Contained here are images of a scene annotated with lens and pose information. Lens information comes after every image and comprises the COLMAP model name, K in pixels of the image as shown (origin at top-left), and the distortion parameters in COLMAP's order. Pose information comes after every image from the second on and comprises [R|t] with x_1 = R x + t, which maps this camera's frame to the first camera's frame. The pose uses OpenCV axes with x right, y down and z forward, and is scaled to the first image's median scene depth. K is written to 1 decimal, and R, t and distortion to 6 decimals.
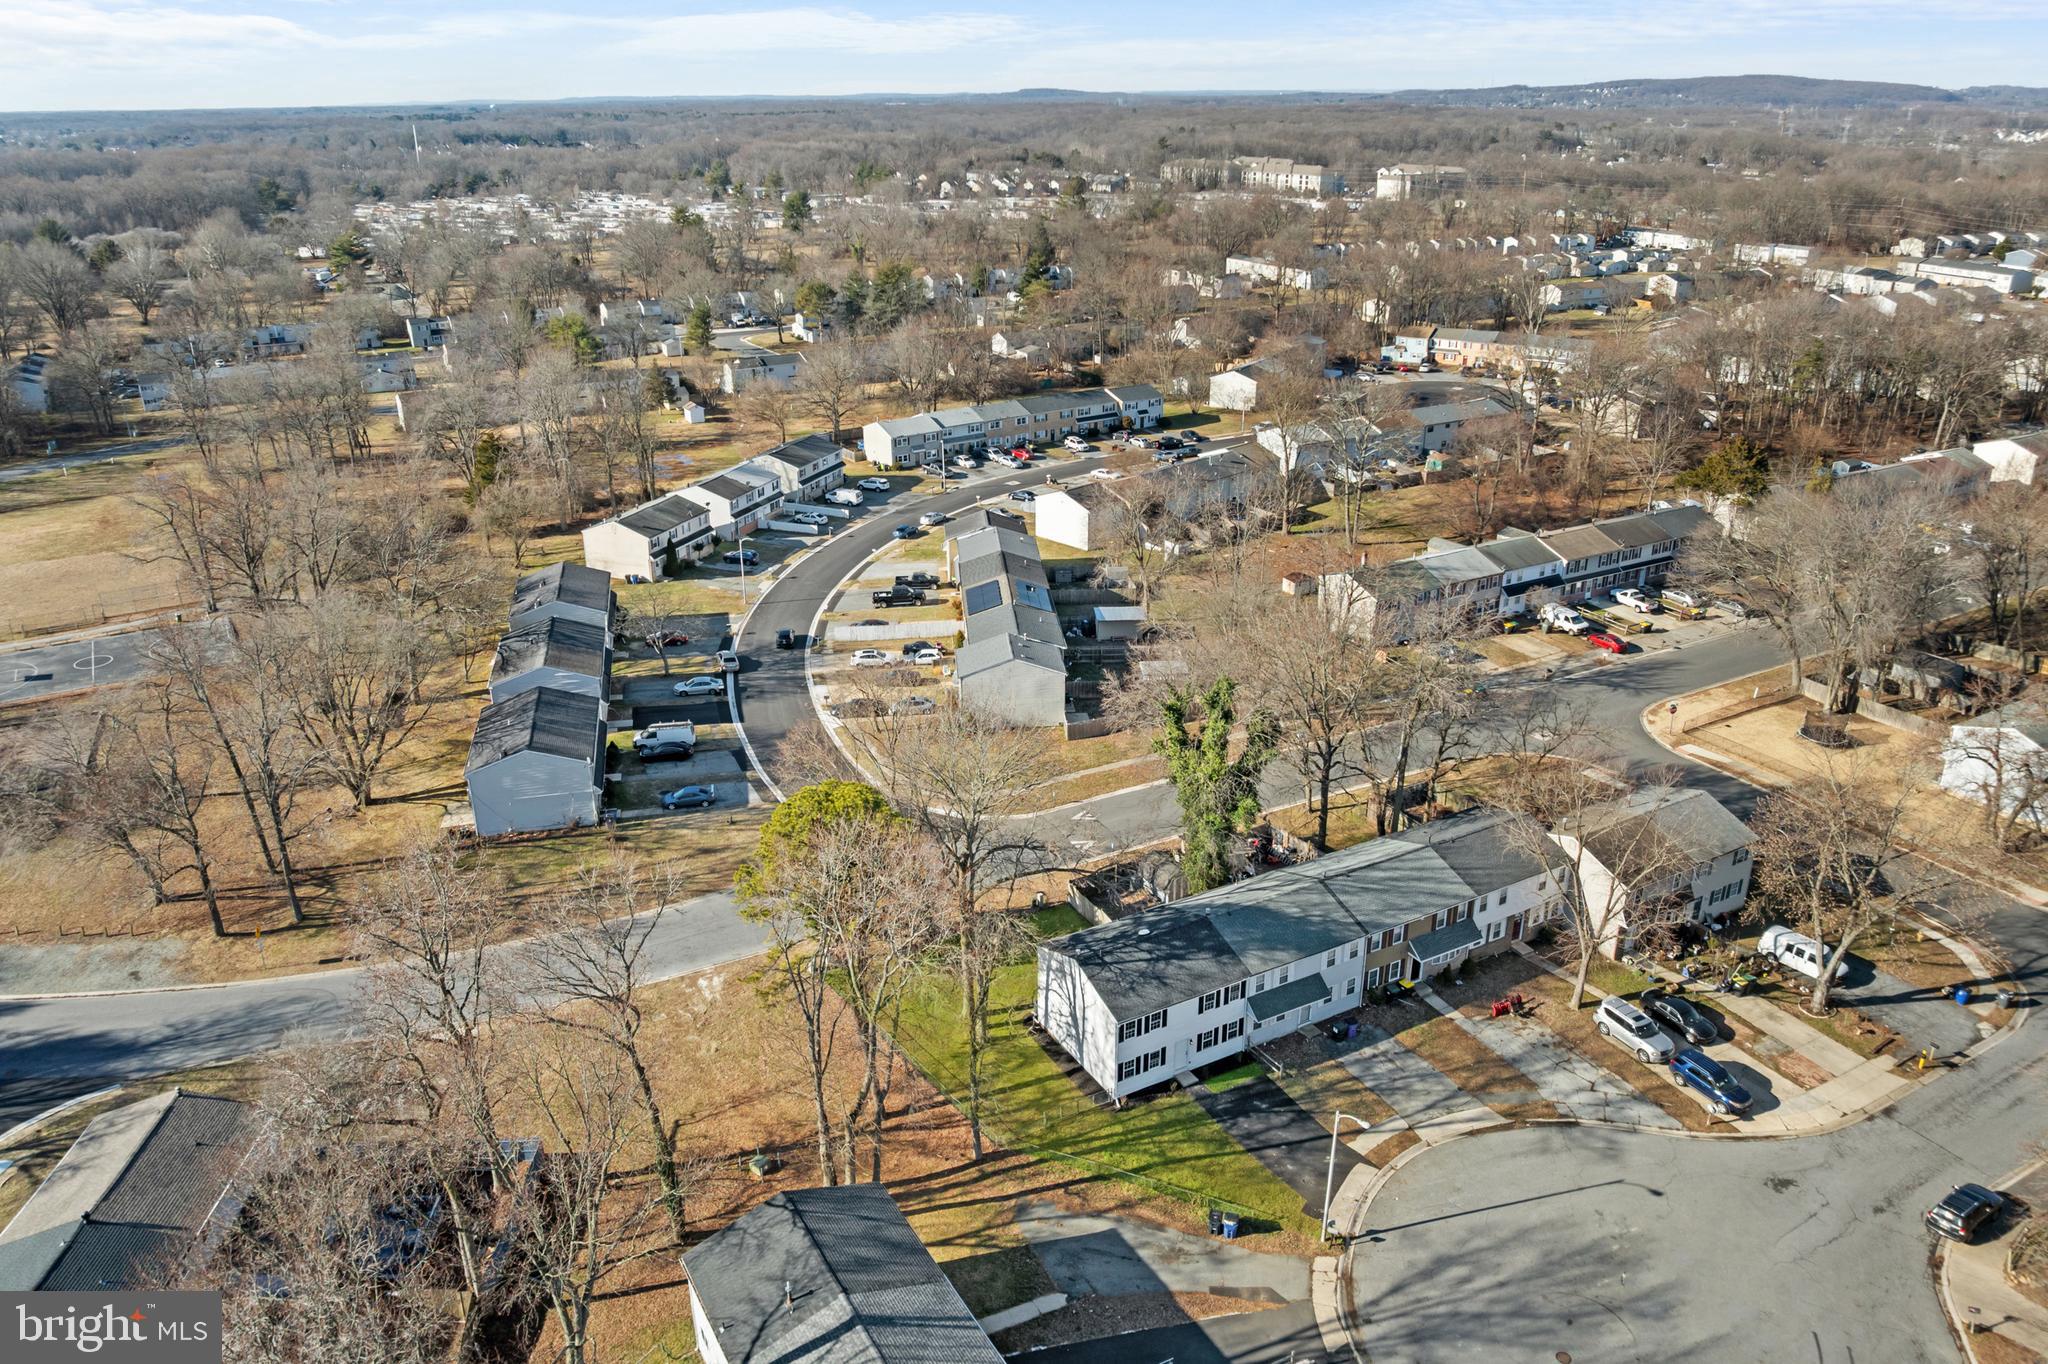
lens RADIAL K [[1457.8, 0, 1029.9], [0, 1457.8, 673.2], [0, 0, 1]] dist [-0.038437, -0.000296]
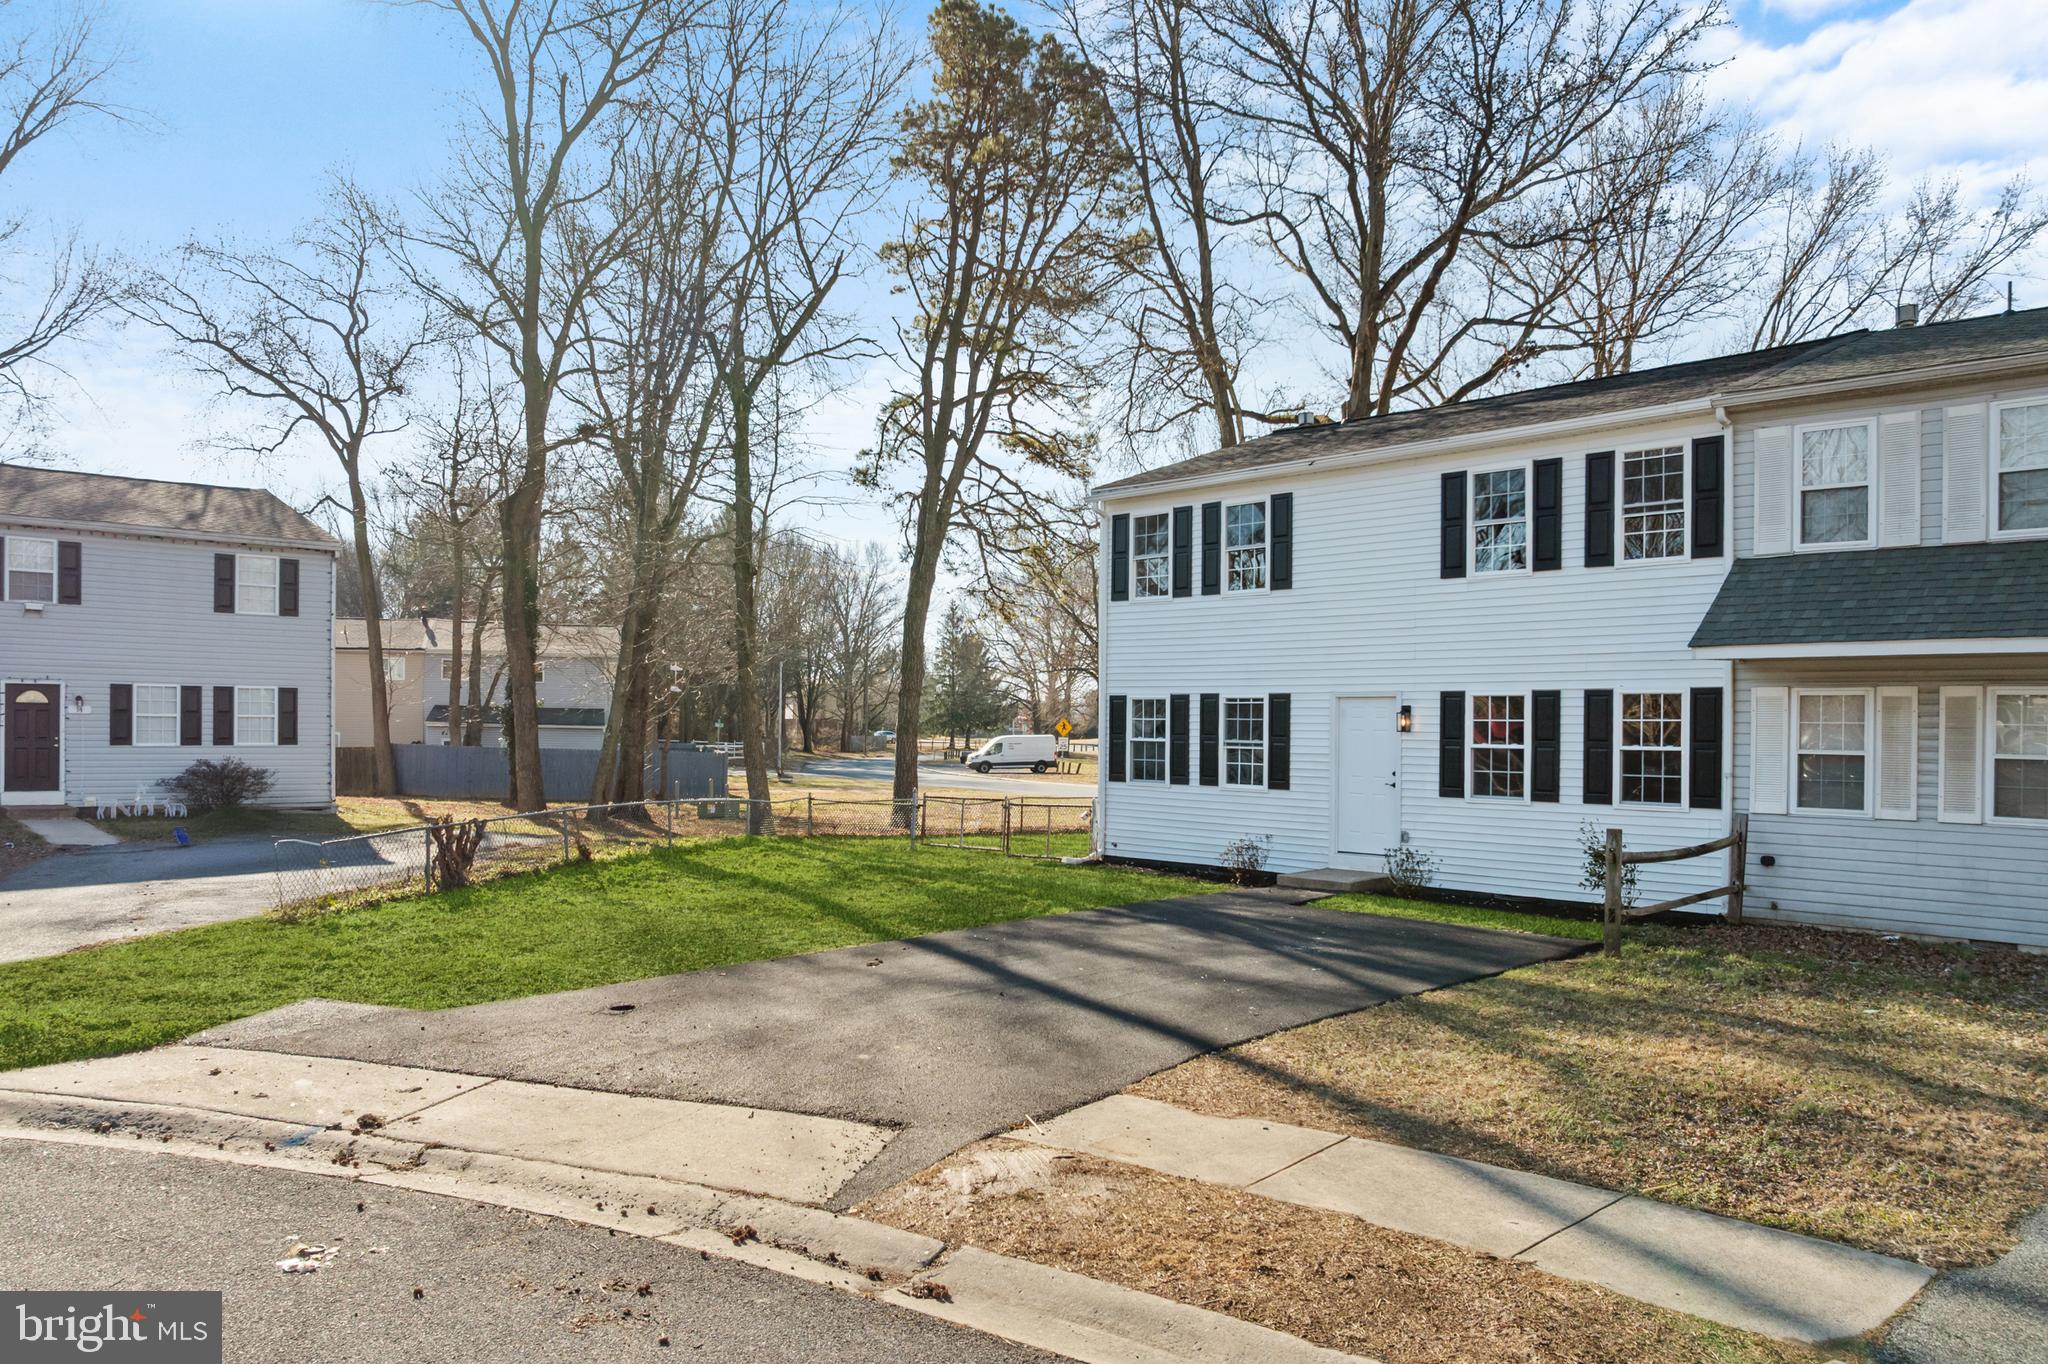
lens RADIAL K [[1457.8, 0, 1000.5], [0, 1457.8, 727.8], [0, 0, 1]] dist [-0.038437, -0.000296]
pose [[0.222591, 0.011566, -0.974843, 0.284276], [-0.379754, 0.921979, -0.075772, 0.274043], [0.897909, 0.387067, 0.209617, 0.844179]]
